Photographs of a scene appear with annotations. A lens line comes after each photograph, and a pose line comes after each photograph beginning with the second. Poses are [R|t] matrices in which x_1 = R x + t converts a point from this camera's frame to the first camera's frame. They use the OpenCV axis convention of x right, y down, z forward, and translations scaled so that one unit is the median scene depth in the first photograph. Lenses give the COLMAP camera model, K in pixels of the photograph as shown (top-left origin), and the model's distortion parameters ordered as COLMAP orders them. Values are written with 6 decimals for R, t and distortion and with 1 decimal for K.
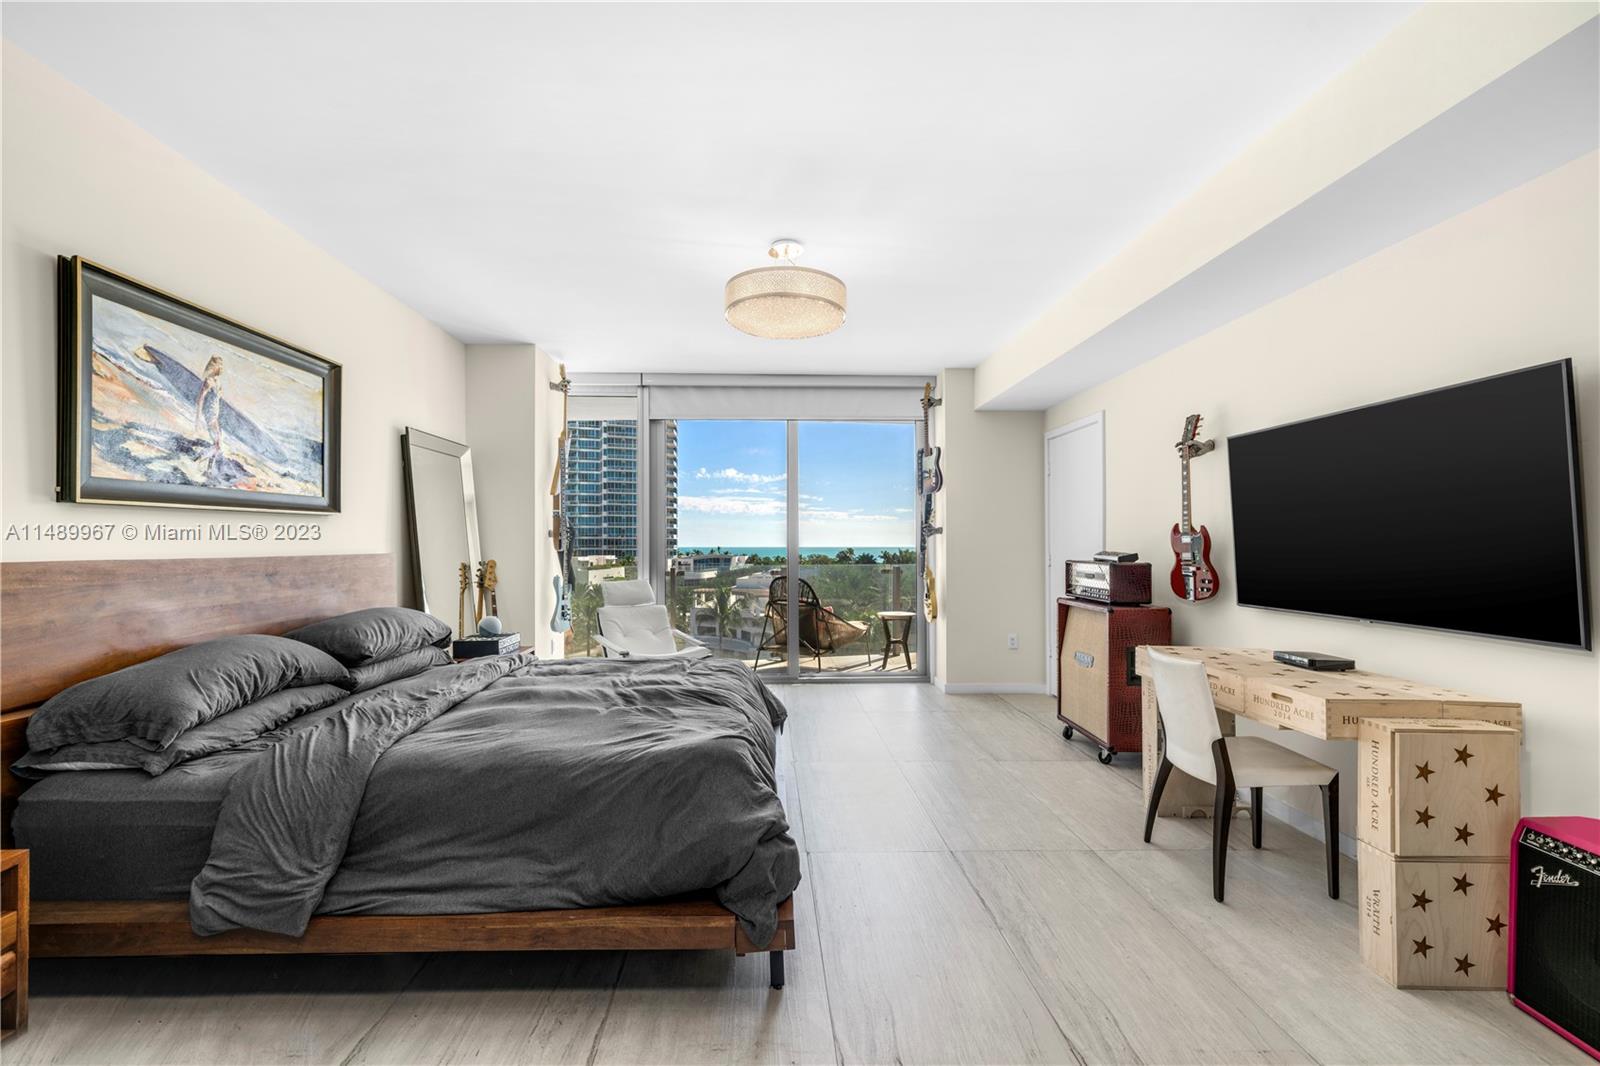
lens RADIAL K [[633.4, 0, 798.5], [0, 633.4, 541.1], [0, 0, 1]] dist [-0.010168, -0.000539]
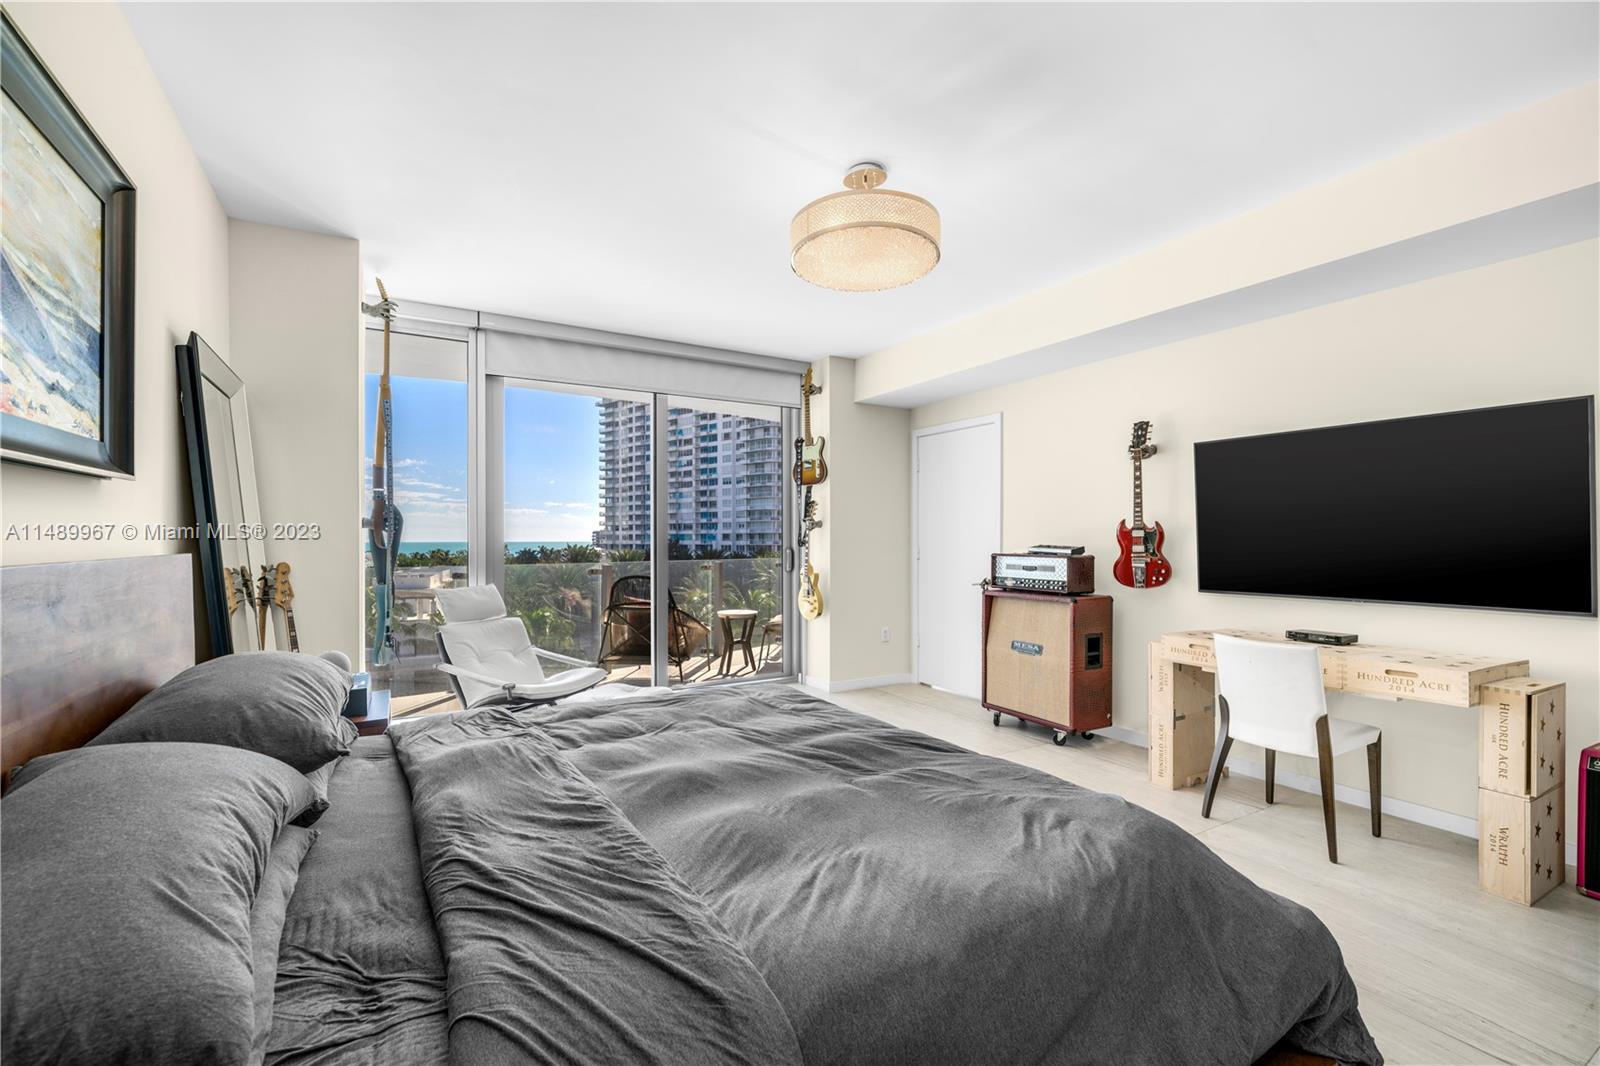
lens RADIAL K [[633.4, 0, 800.9], [0, 633.4, 543.7], [0, 0, 1]] dist [-0.010168, -0.000539]
pose [[0.899487, -0.003182, 0.436935, -0.398847], [-0.002310, 0.999925, 0.012036, 0.002778], [-0.436941, -0.011836, 0.899412, 0.262542]]
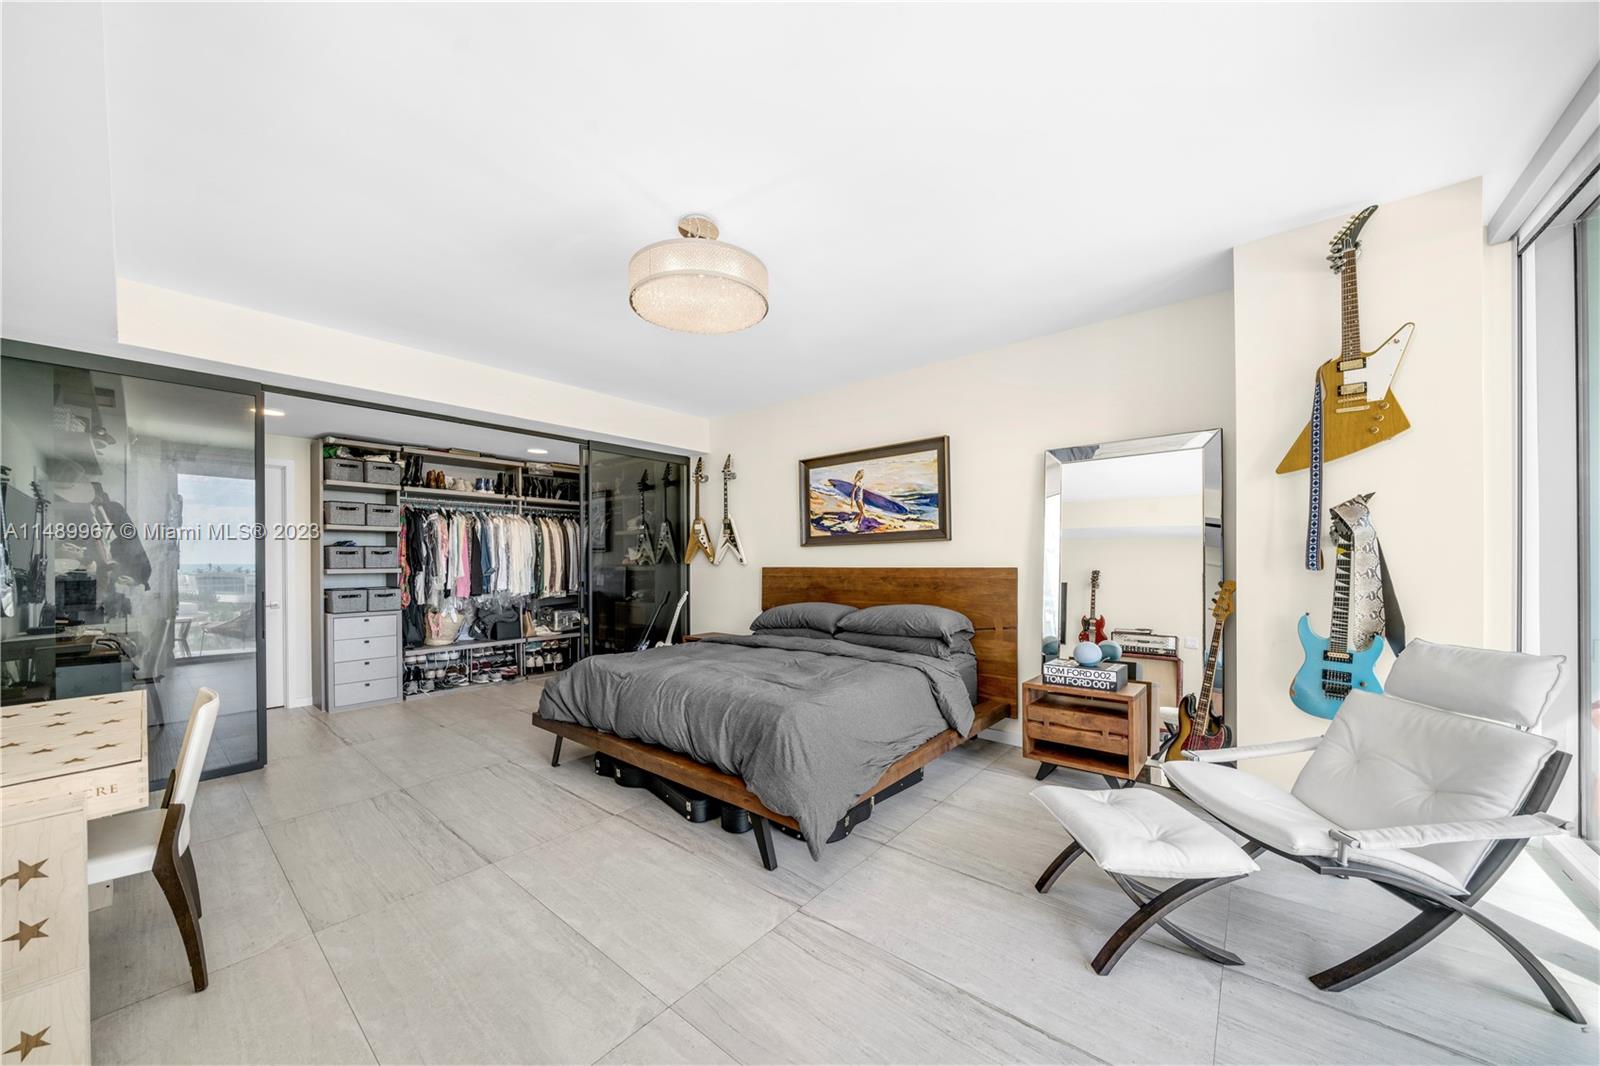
lens RADIAL K [[561.7, 0, 781.1], [0, 561.7, 561.4], [0, 0, 1]] dist [-0.008263, 0.001023]
pose [[-0.676784, 0.007037, -0.736148, 0.445056], [0.013184, 0.999910, -0.002563, 0.006613], [0.736063, -0.011439, -0.676816, 1.482198]]
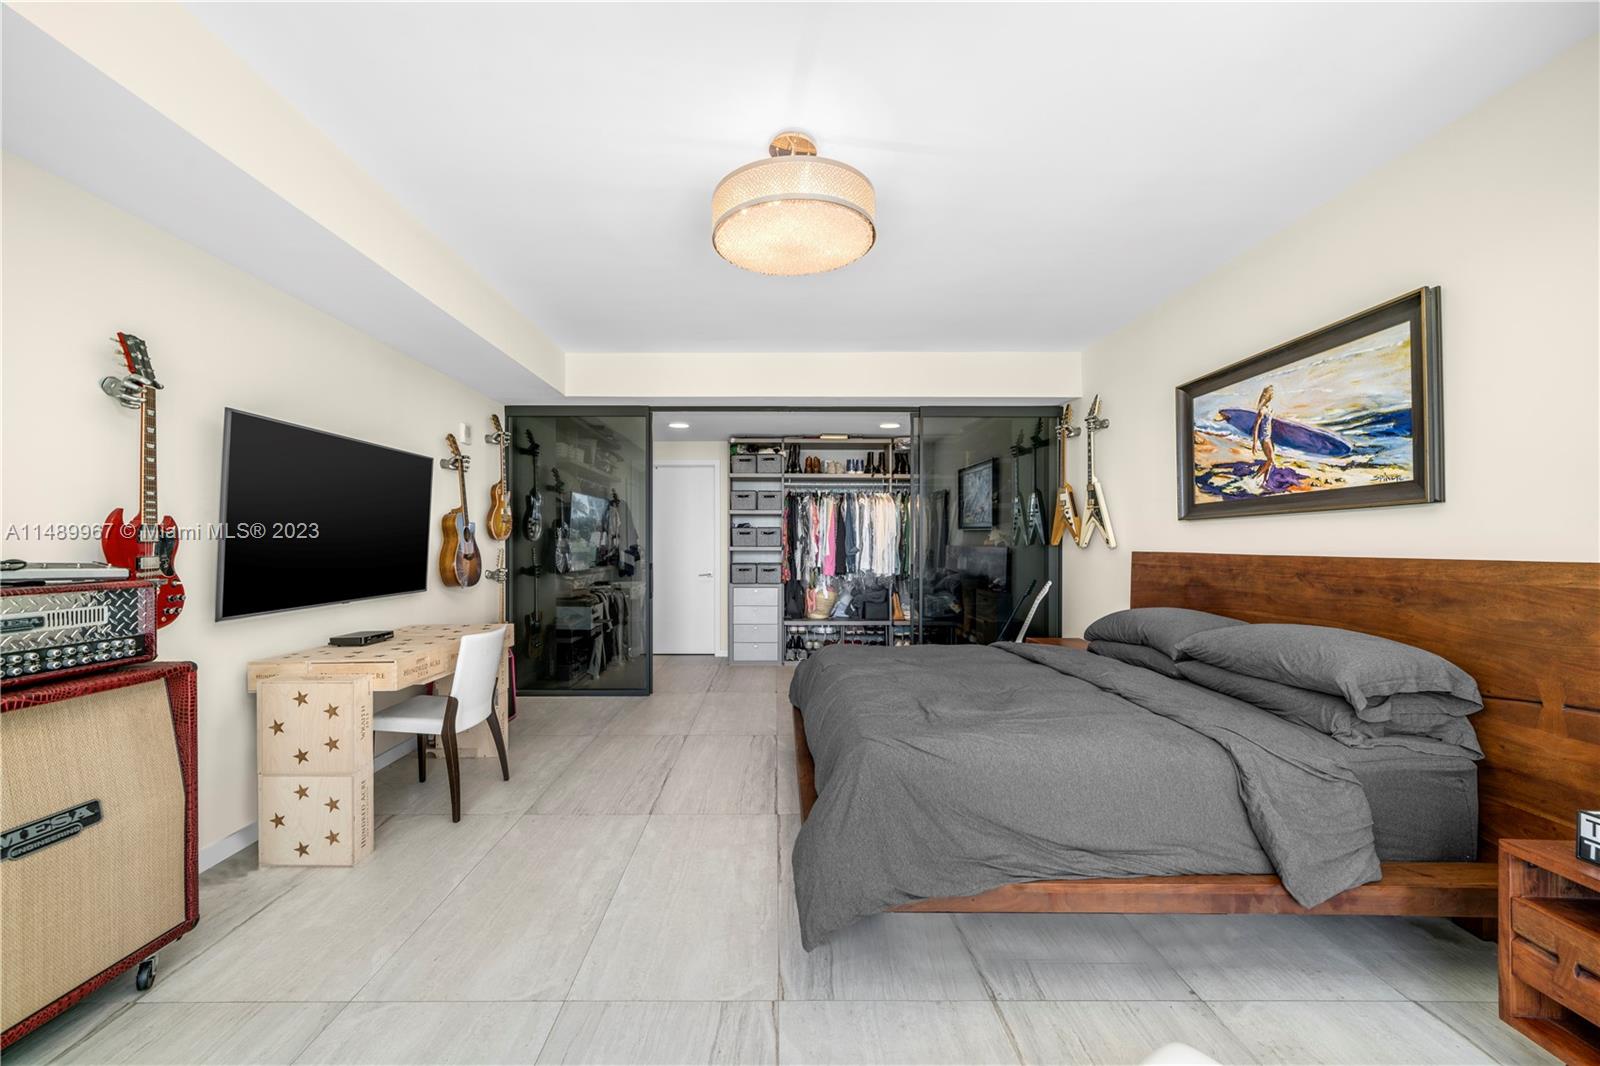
lens RADIAL K [[627.8, 0, 794.5], [0, 627.8, 538.0], [0, 0, 1]] dist [0.002653, 0.000893]
pose [[-0.999554, 0.001656, 0.029803, -0.040920], [0.001240, 0.999901, -0.013983, 0.008363], [-0.029823, -0.013940, -0.999458, 1.603230]]
